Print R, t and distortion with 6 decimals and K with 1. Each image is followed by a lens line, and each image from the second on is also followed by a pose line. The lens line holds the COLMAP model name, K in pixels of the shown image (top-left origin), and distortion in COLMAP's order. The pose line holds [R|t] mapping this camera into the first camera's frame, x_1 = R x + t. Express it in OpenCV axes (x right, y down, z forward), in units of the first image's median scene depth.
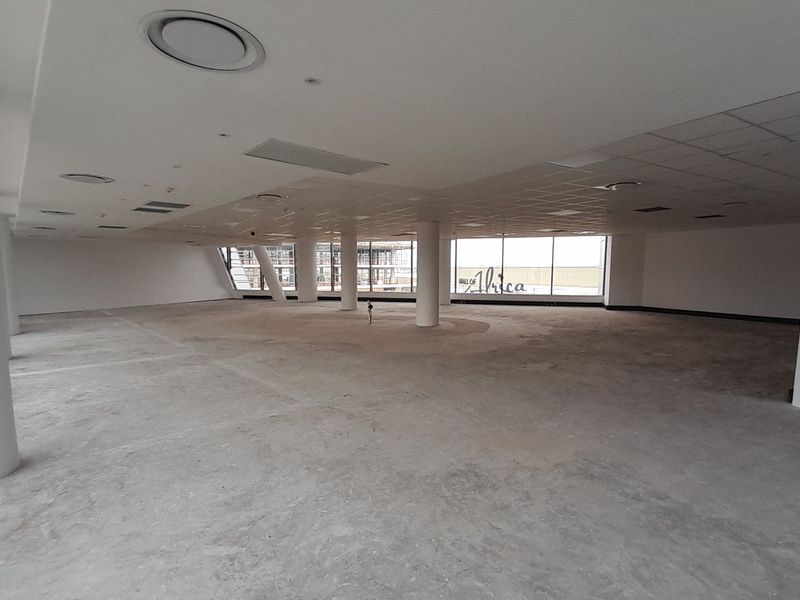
lens RADIAL K [[427.2, 0, 400.9], [0, 427.2, 305.8], [0, 0, 1]] dist [0.018952, -0.014438]
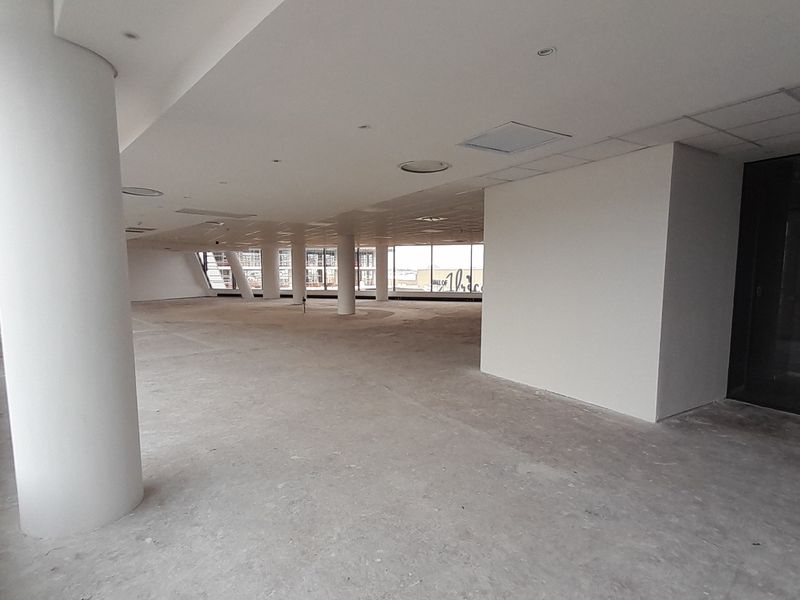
lens RADIAL K [[427.2, 0, 402.5], [0, 427.2, 307.1], [0, 0, 1]] dist [0.018952, -0.014438]
pose [[0.999842, -0.001220, 0.017747, 0.128470], [0.001237, 0.999999, -0.000928, 0.015618], [-0.017746, 0.000950, 0.999842, -0.194307]]
